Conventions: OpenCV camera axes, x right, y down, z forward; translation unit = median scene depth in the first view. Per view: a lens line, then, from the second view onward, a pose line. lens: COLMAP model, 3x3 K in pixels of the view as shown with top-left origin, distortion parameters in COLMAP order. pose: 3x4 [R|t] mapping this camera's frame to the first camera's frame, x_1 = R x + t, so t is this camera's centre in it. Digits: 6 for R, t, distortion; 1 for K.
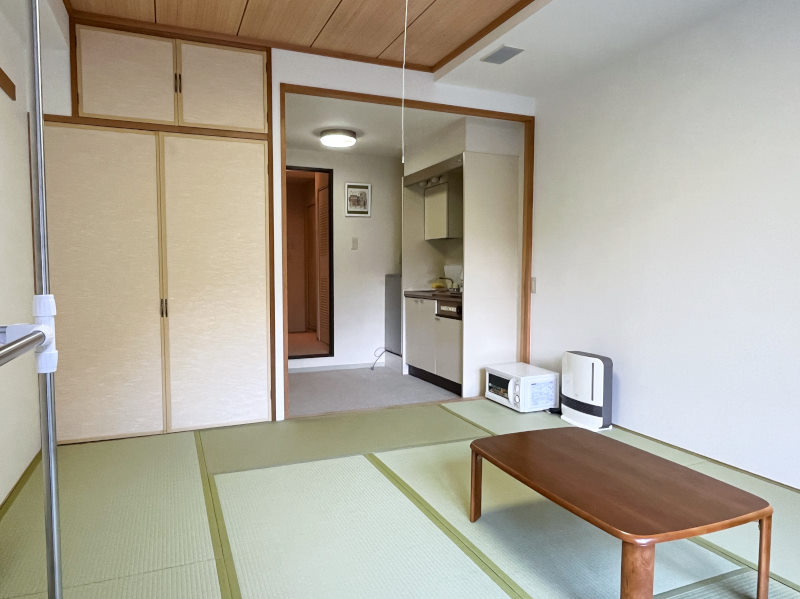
lens RADIAL K [[530.2, 0, 400.0], [0, 530.2, 299.5], [0, 0, 1]] dist [-0.007672, -0.007394]
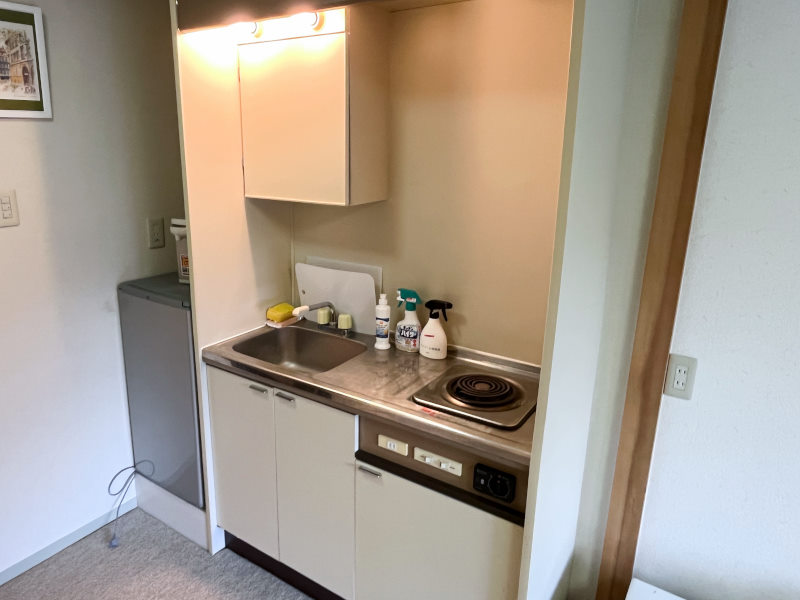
lens RADIAL K [[530.2, 0, 400.0], [0, 530.2, 300.0], [0, 0, 1]] dist [-0.007672, -0.007394]
pose [[0.830182, -0.115390, 0.545420, -0.070997], [0.008492, 0.980849, 0.194584, -0.114305], [-0.557428, -0.156909, 0.815263, 0.634856]]
